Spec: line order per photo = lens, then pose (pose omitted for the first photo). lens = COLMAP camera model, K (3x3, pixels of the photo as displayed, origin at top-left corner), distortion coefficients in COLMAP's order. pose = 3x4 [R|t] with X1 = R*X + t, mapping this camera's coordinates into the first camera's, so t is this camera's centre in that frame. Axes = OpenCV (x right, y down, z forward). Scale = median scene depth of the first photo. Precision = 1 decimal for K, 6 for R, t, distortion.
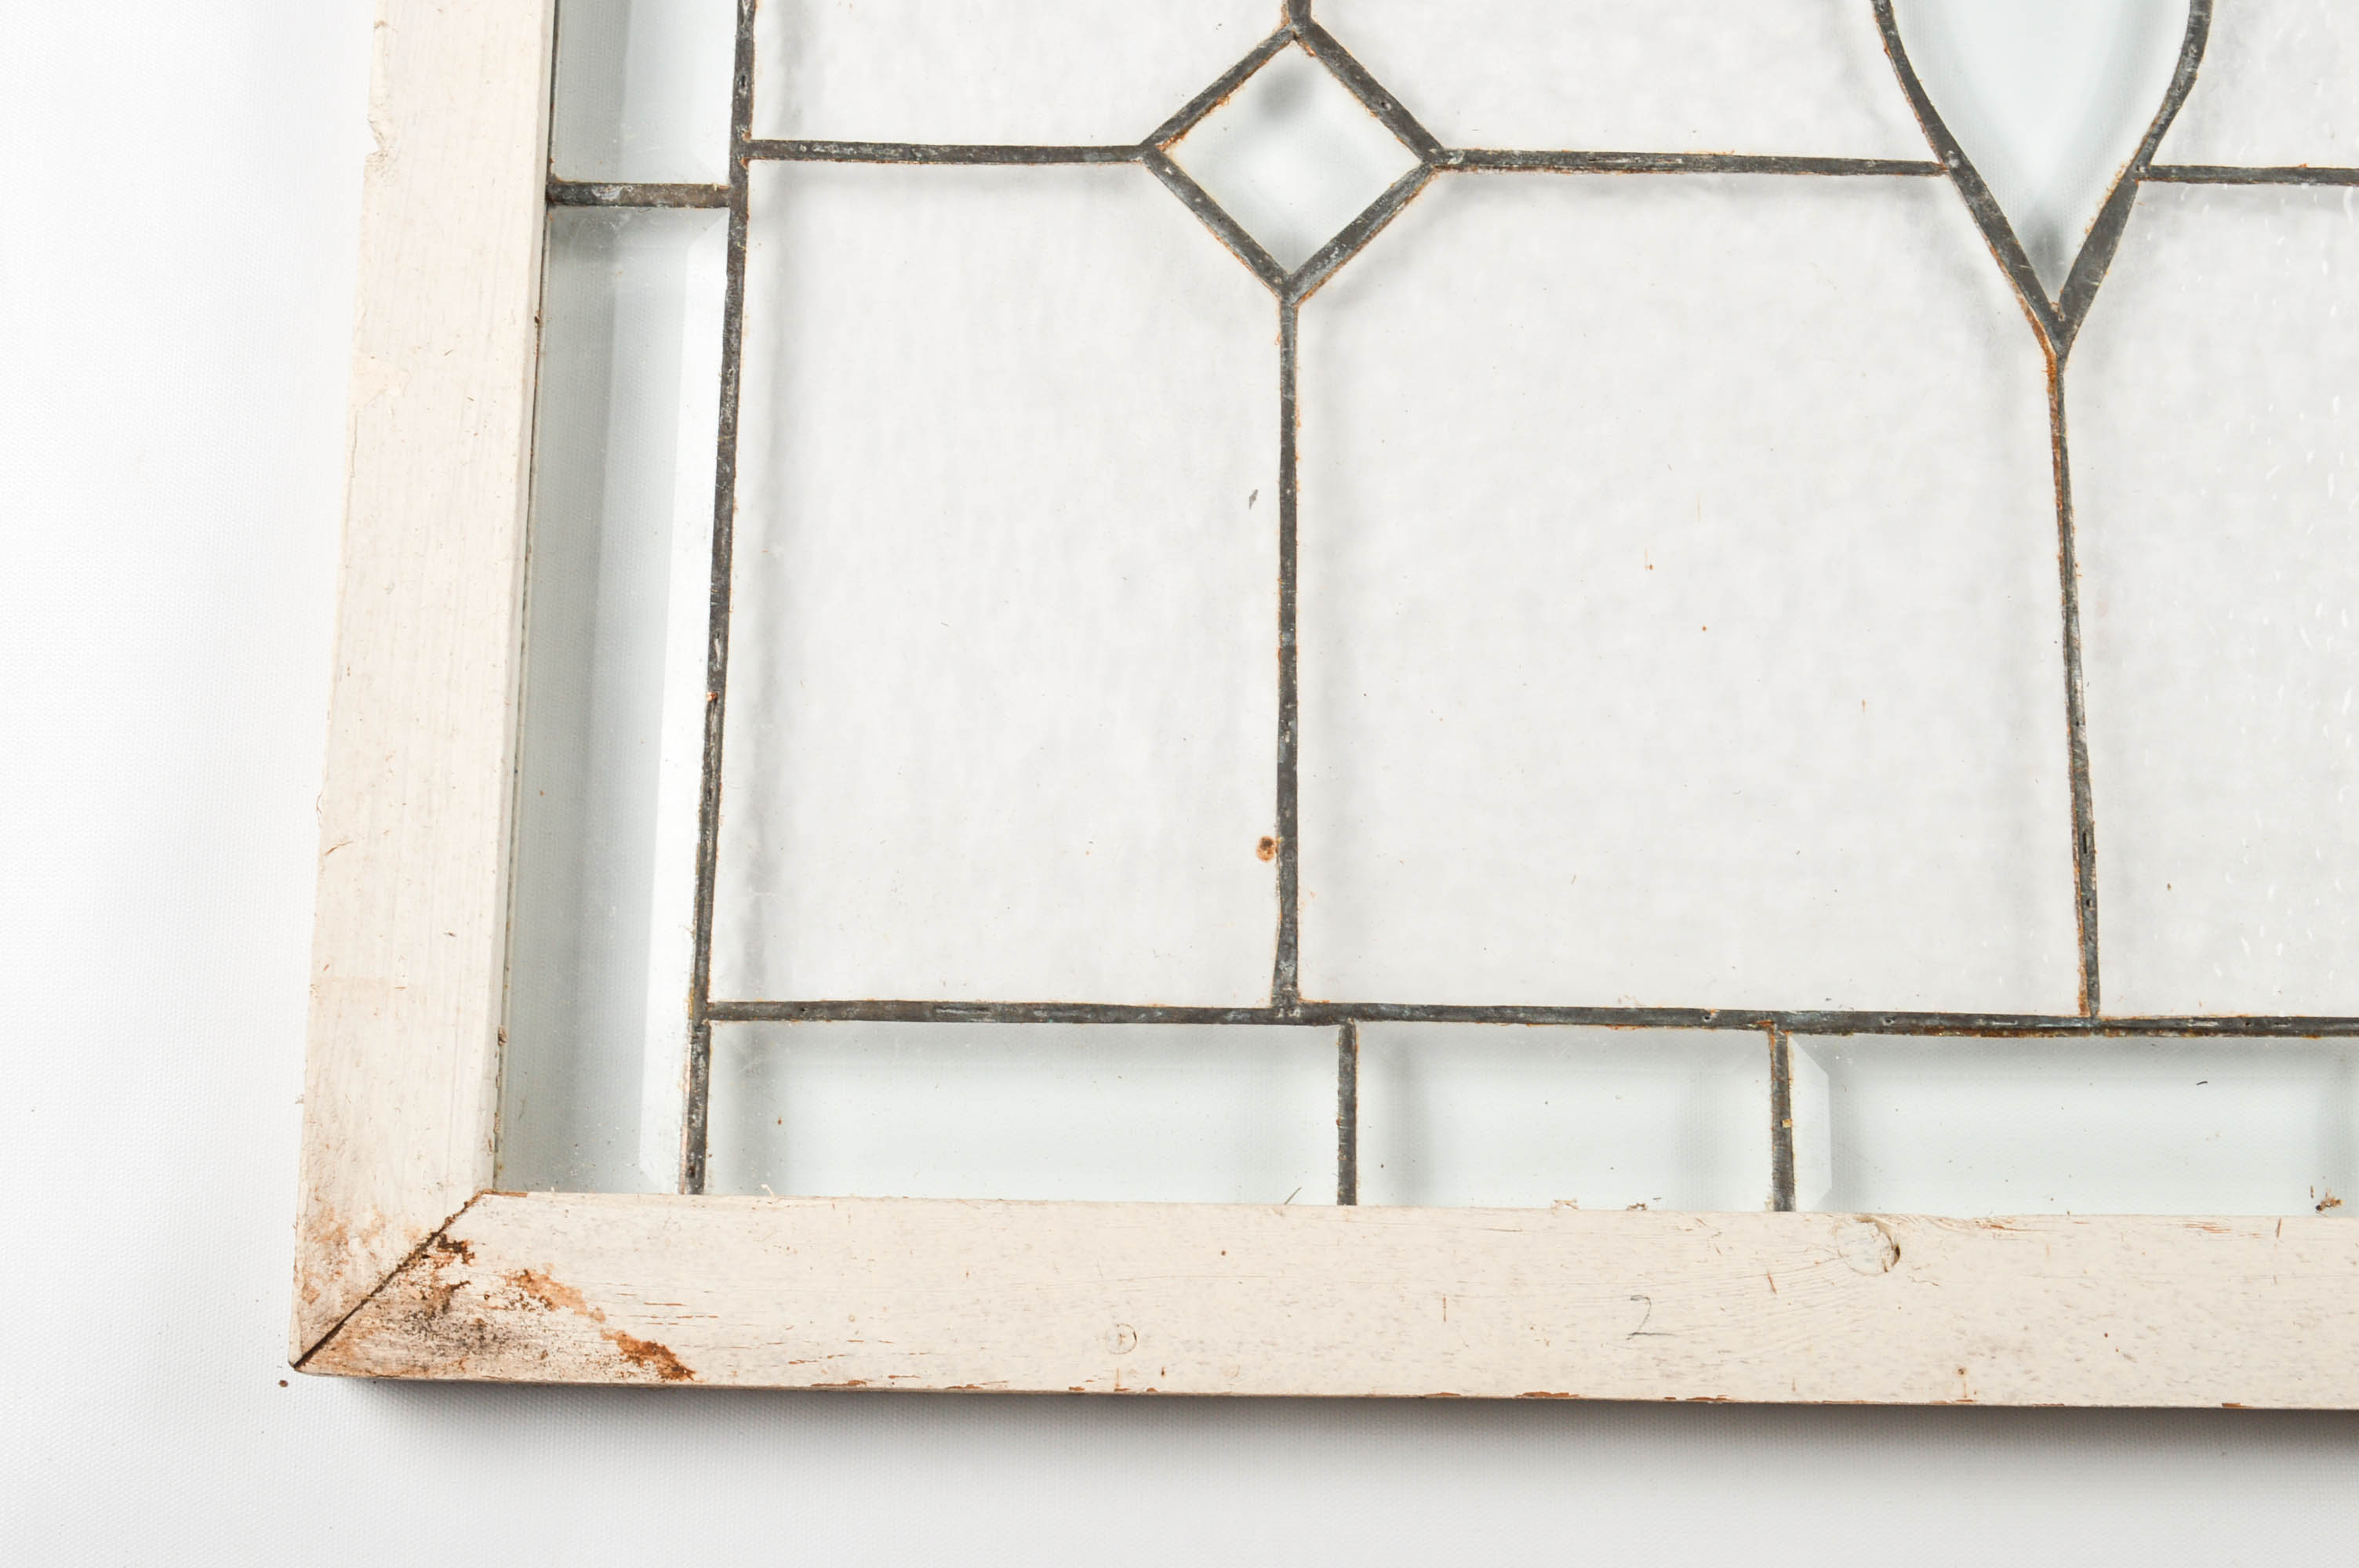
lens RADIAL K [[3231.7, 0, 1171.4], [0, 3231.7, 793.4], [0, 0, 1]] dist [-0.036427, 0.000000]
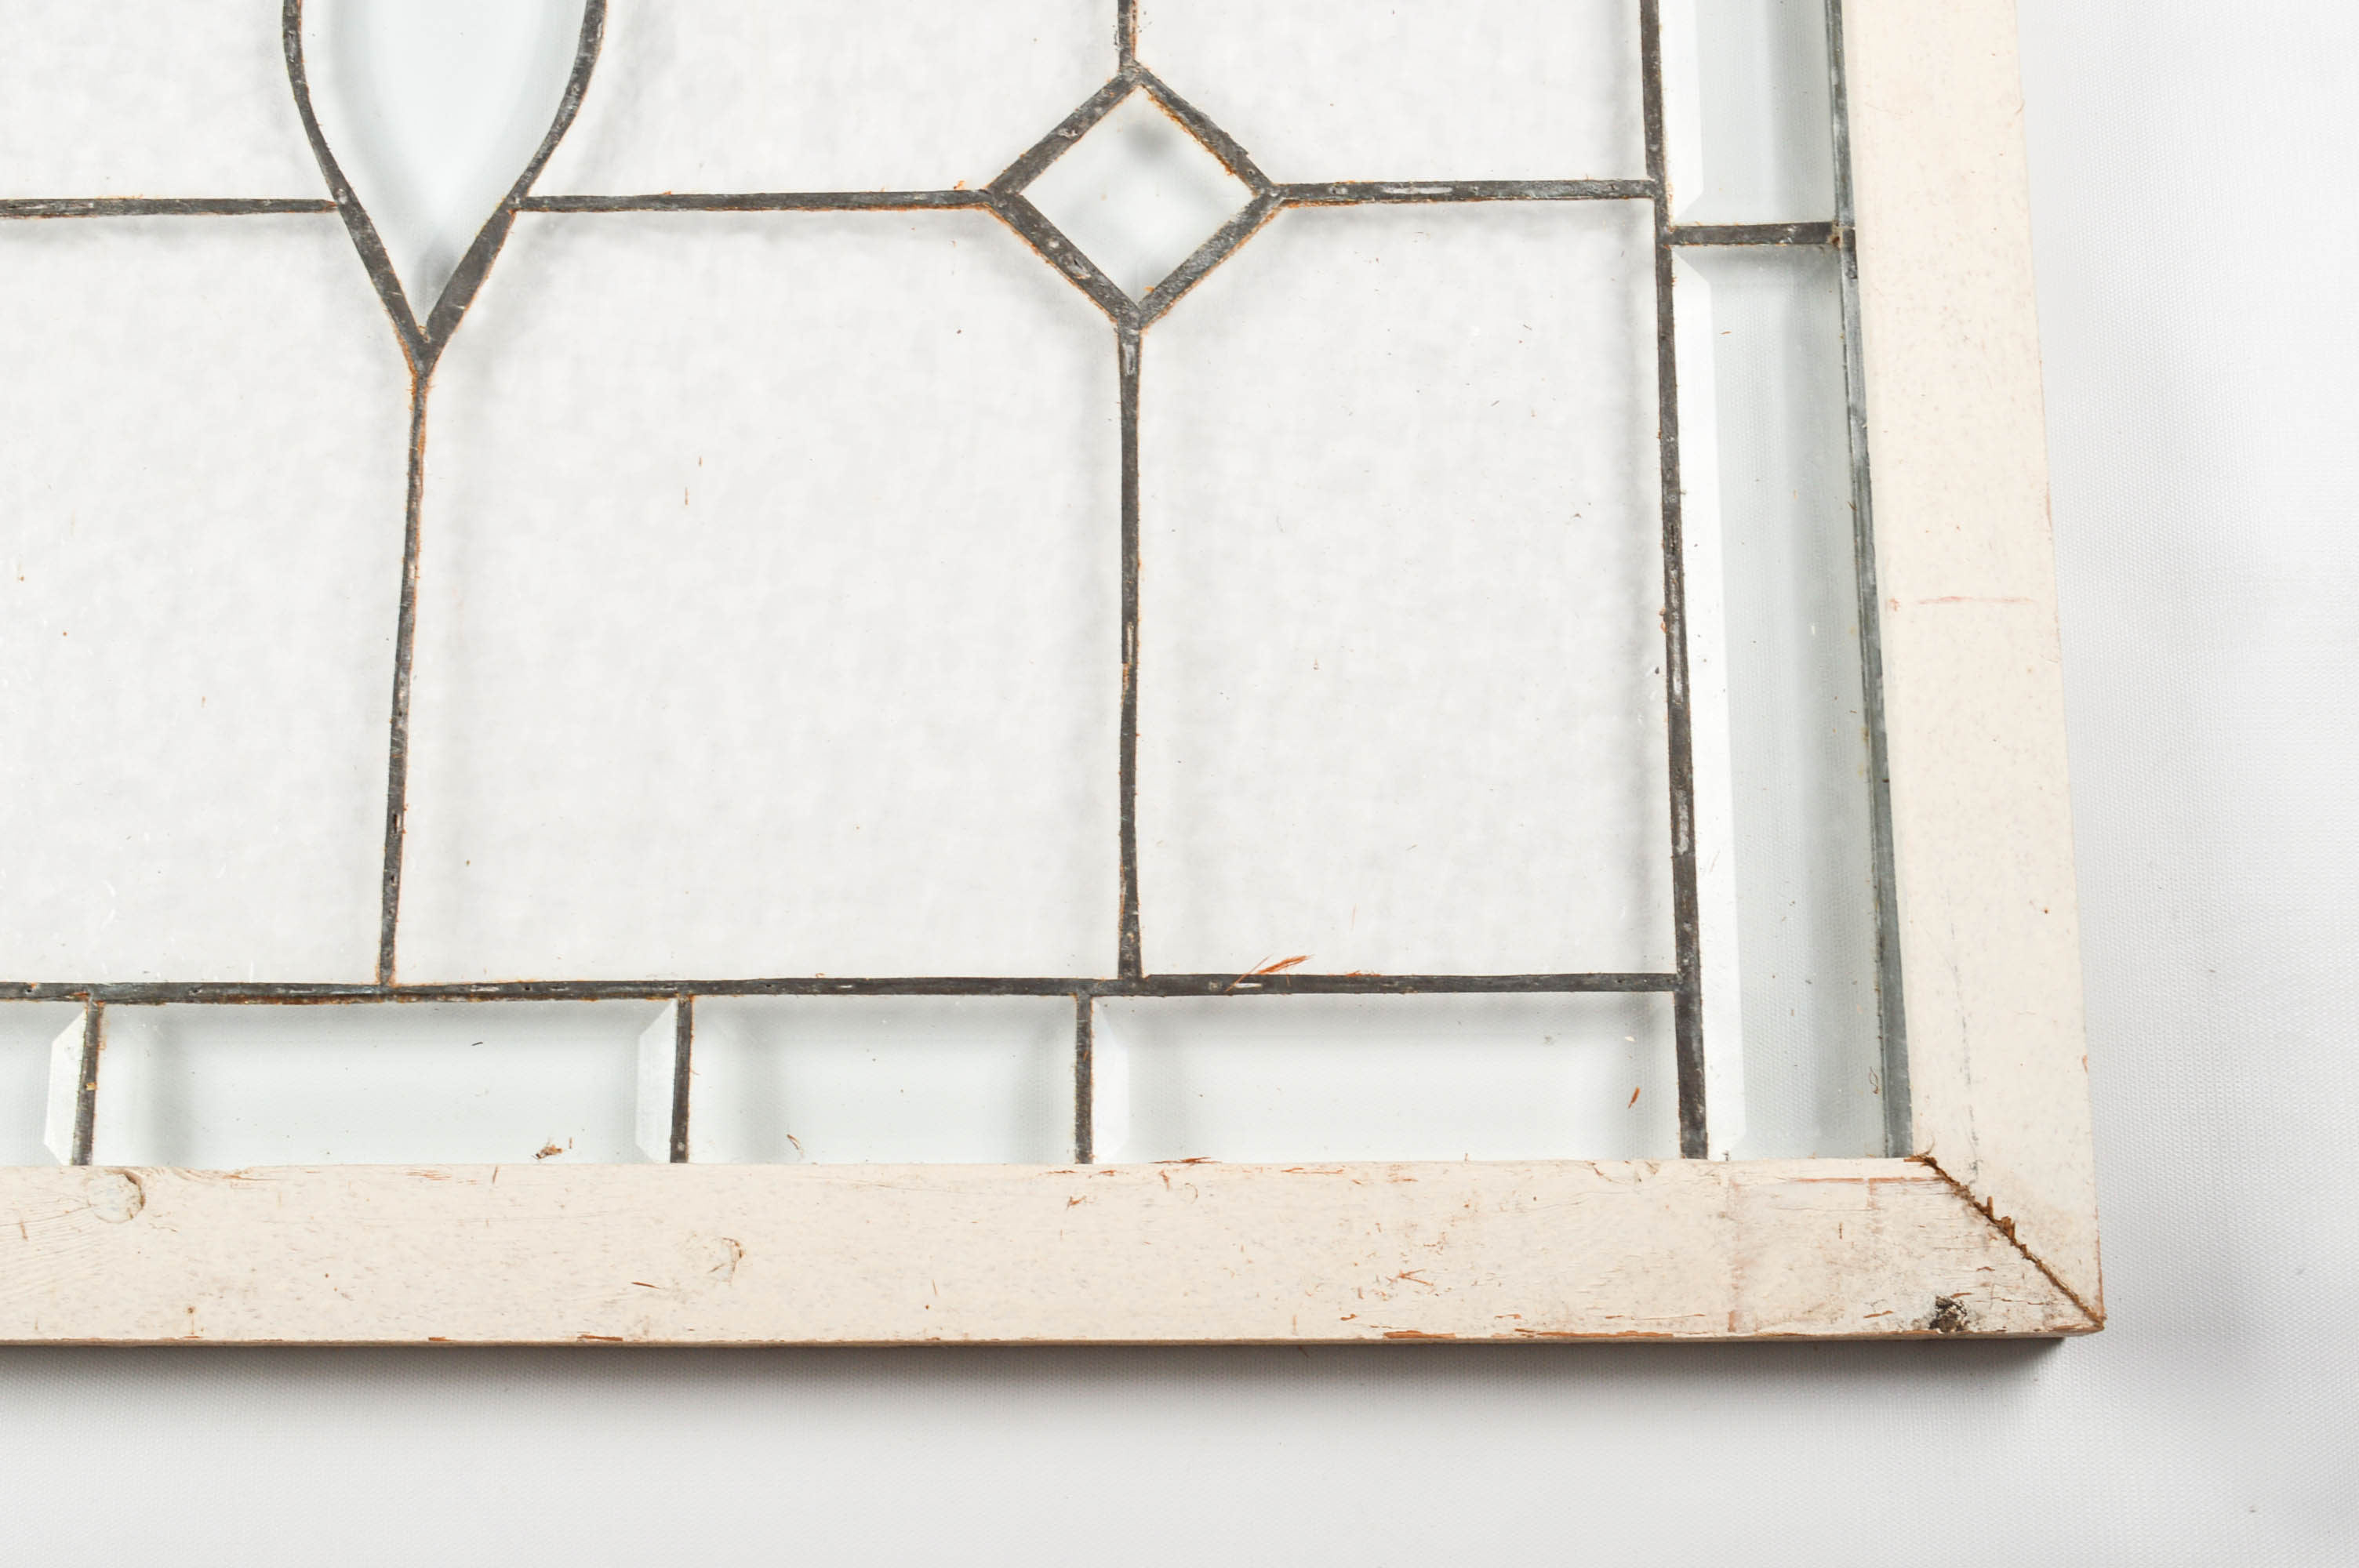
lens RADIAL K [[3231.7, 0, 1180.1], [0, 3231.7, 777.0], [0, 0, 1]] dist [-0.036427, 0.000000]
pose [[0.999708, -0.019283, -0.014538, 0.568542], [0.019042, 0.999682, -0.016522, 0.022679], [0.014852, 0.016241, 0.999758, -0.079463]]
